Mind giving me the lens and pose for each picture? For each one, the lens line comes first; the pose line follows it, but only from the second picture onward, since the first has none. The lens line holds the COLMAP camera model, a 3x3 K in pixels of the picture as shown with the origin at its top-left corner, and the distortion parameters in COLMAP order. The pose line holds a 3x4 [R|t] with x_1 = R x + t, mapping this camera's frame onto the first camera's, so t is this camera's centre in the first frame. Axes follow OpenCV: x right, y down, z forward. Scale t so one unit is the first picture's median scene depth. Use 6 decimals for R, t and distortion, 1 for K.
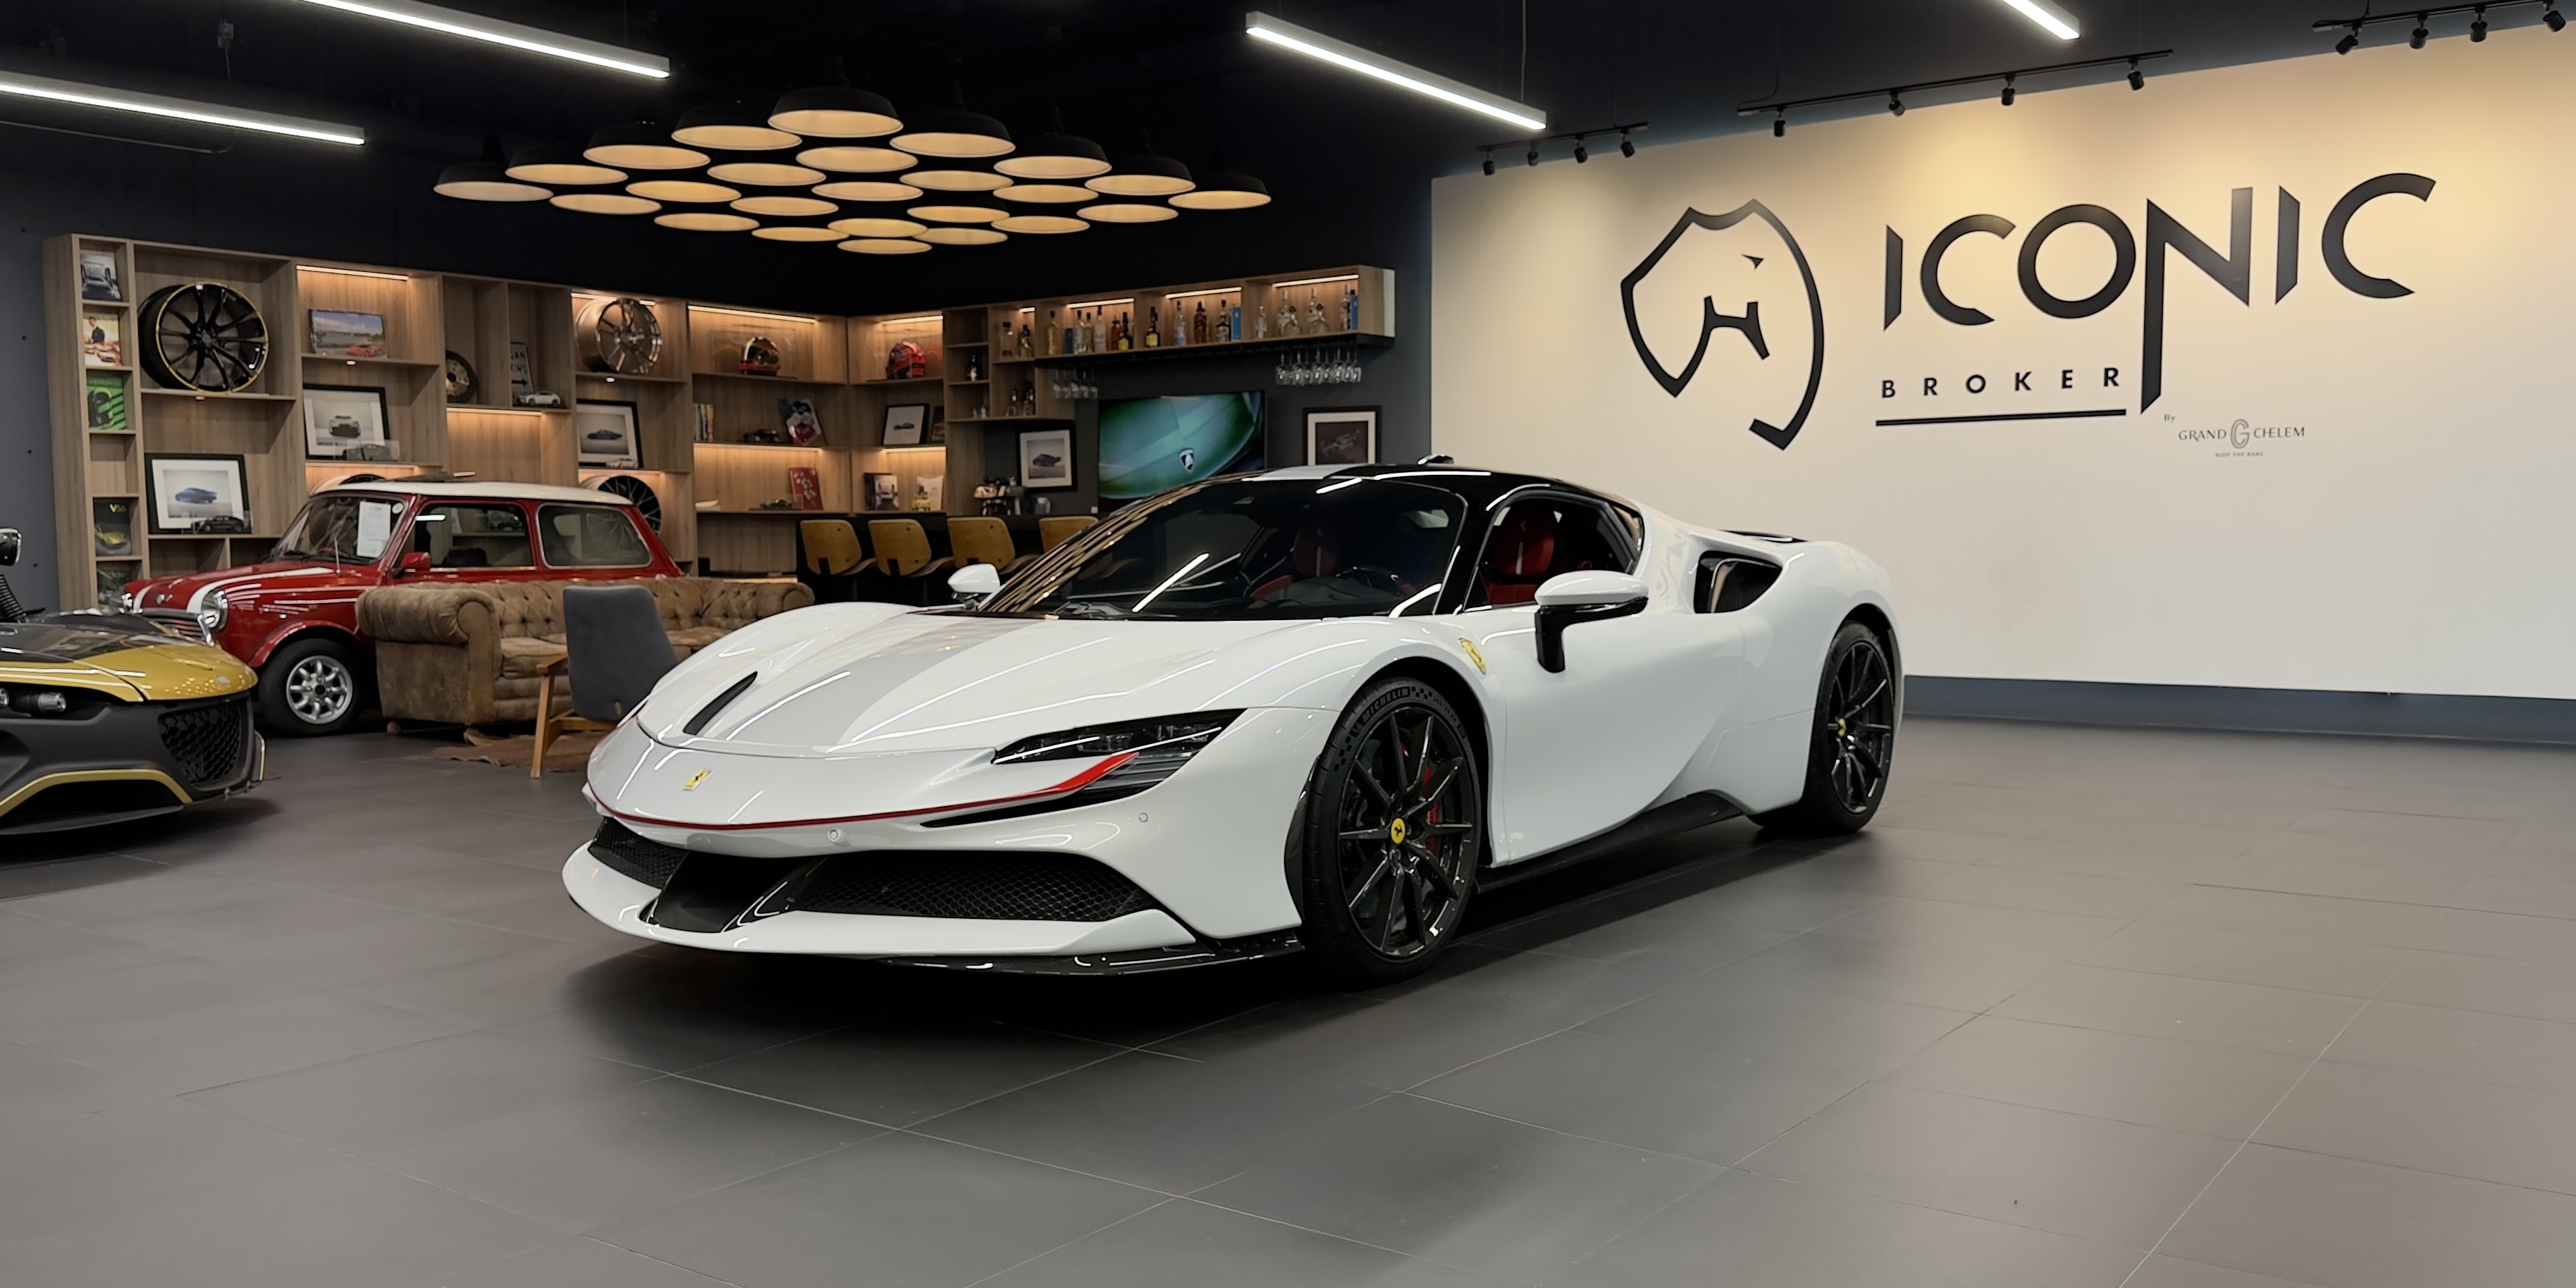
lens RADIAL K [[2021.3, 0, 1288.0], [0, 2021.3, 644.0], [0, 0, 1]] dist [0.270883, -0.449287]
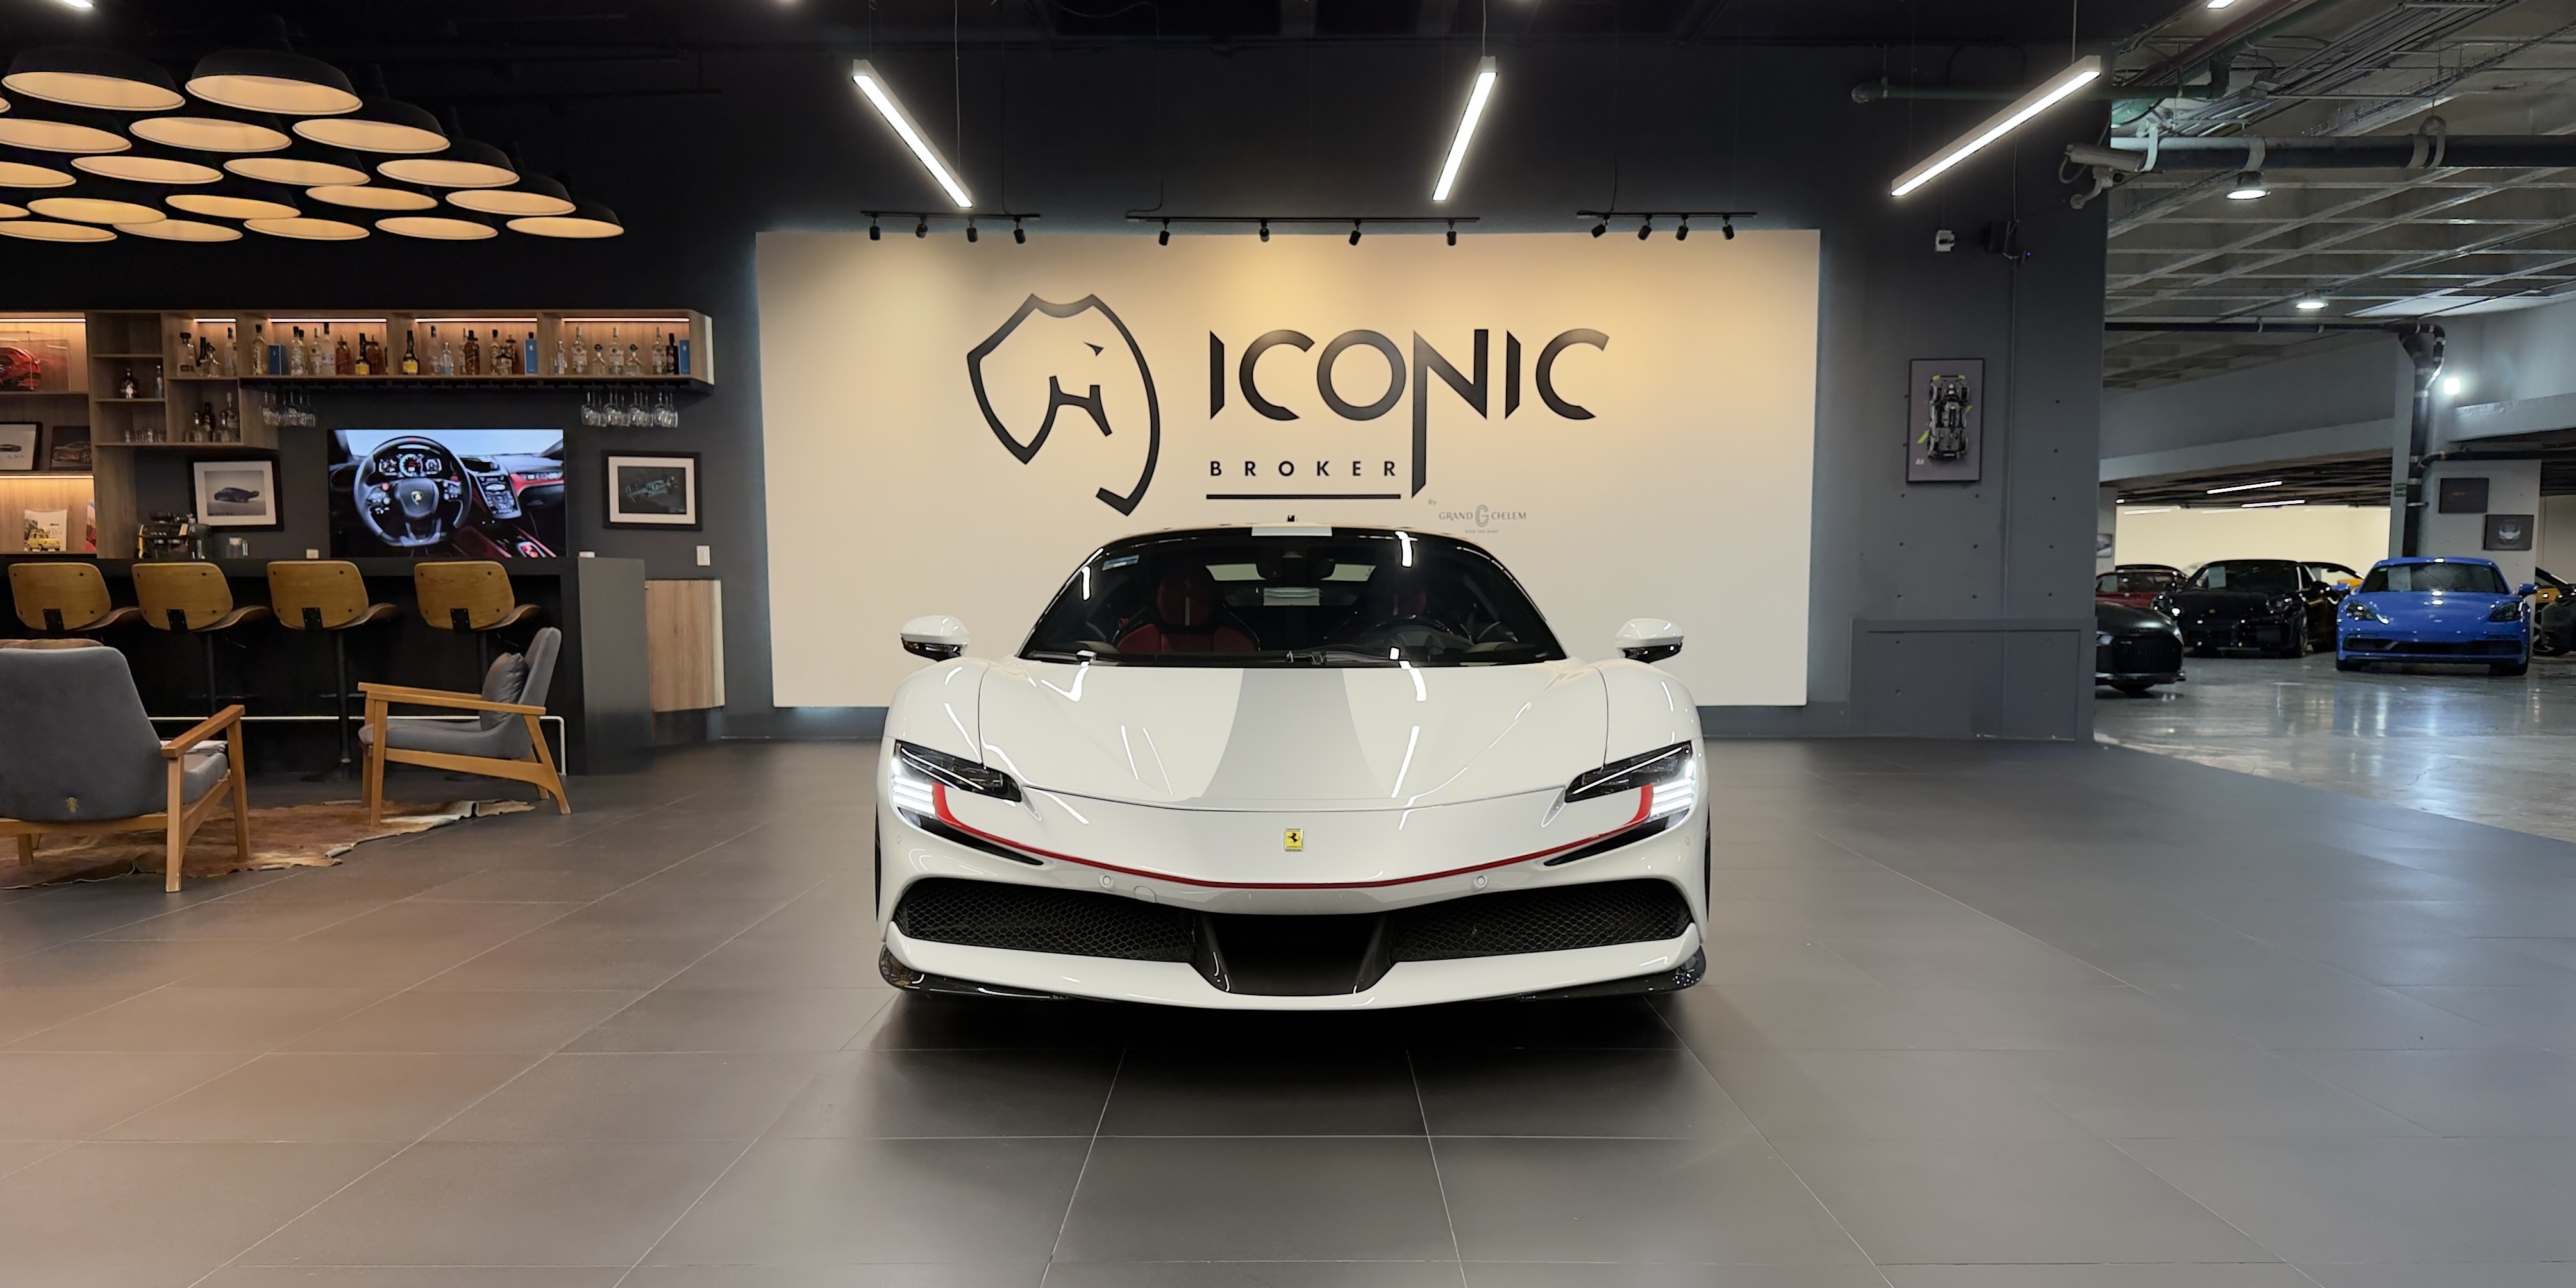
lens RADIAL K [[1805.6, 0, 1277.5], [0, 1805.6, 703.9], [0, 0, 1]] dist [0.262304, -0.432434]
pose [[0.818114, -0.032207, 0.574153, -0.267479], [0.027010, 0.999481, 0.017579, -0.003882], [-0.574421, 0.001126, 0.818559, 0.107513]]
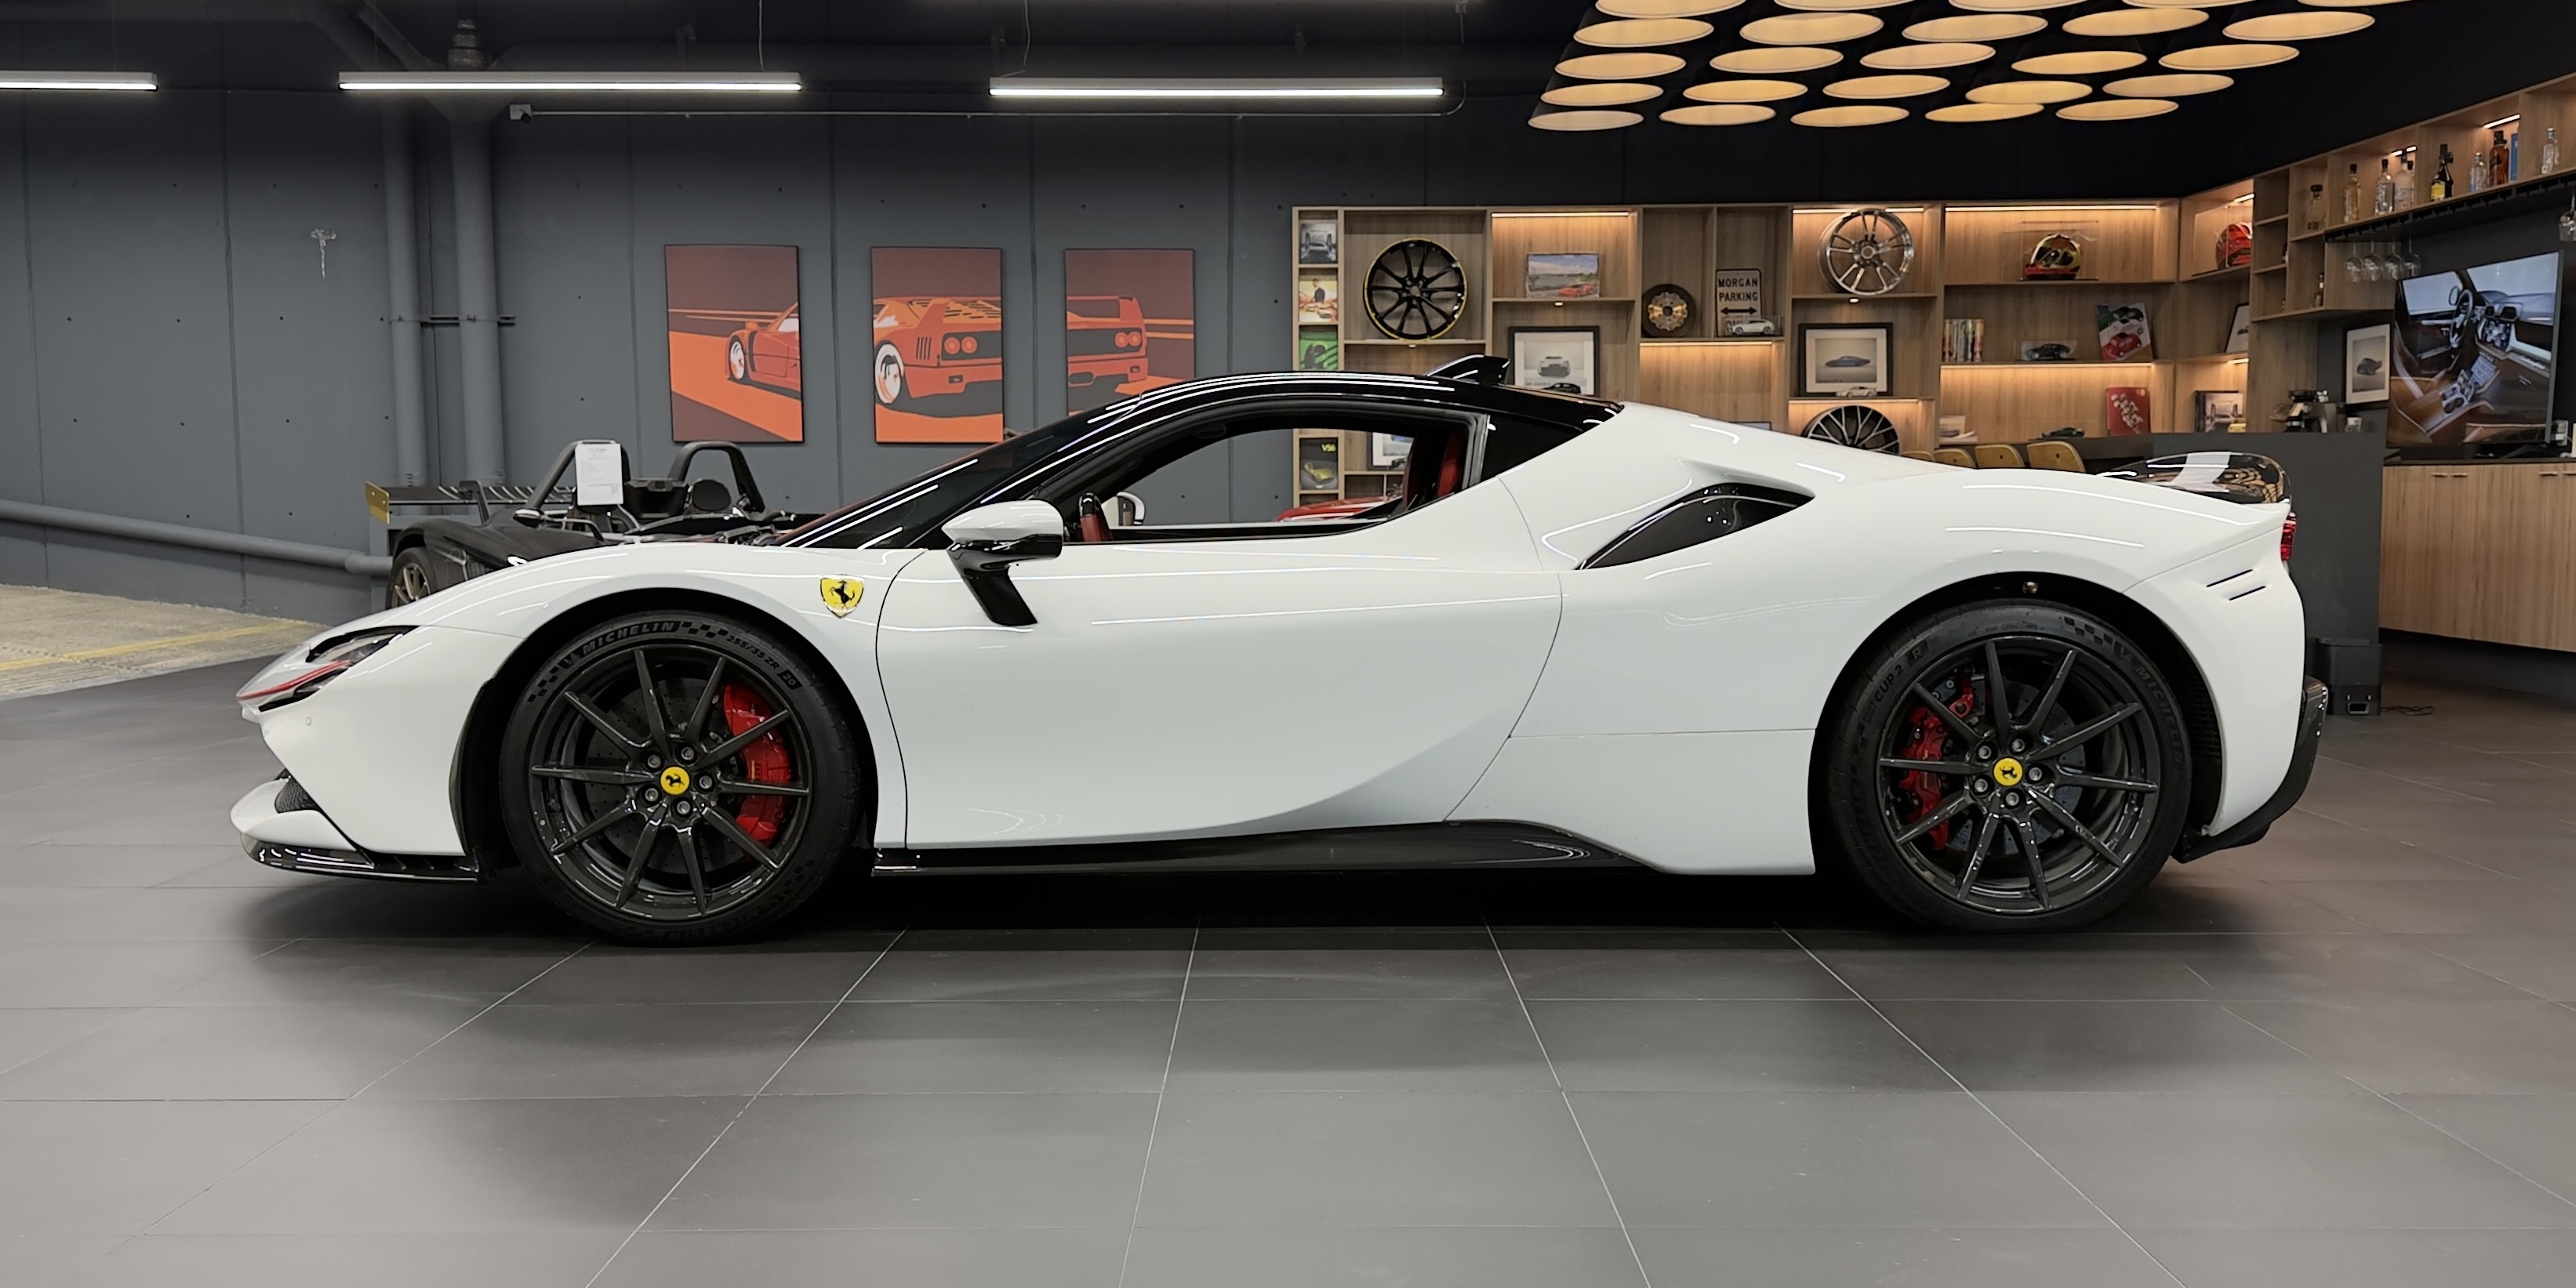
lens RADIAL K [[2281.4, 0, 1288.0], [0, 2281.4, 644.0], [0, 0, 1]] dist [0.157982, -0.242143]
pose [[0.591590, 0.063809, -0.803710, 0.393365], [-0.048655, 0.997872, 0.043410, -0.010064], [0.804769, 0.013423, 0.593436, 0.229847]]
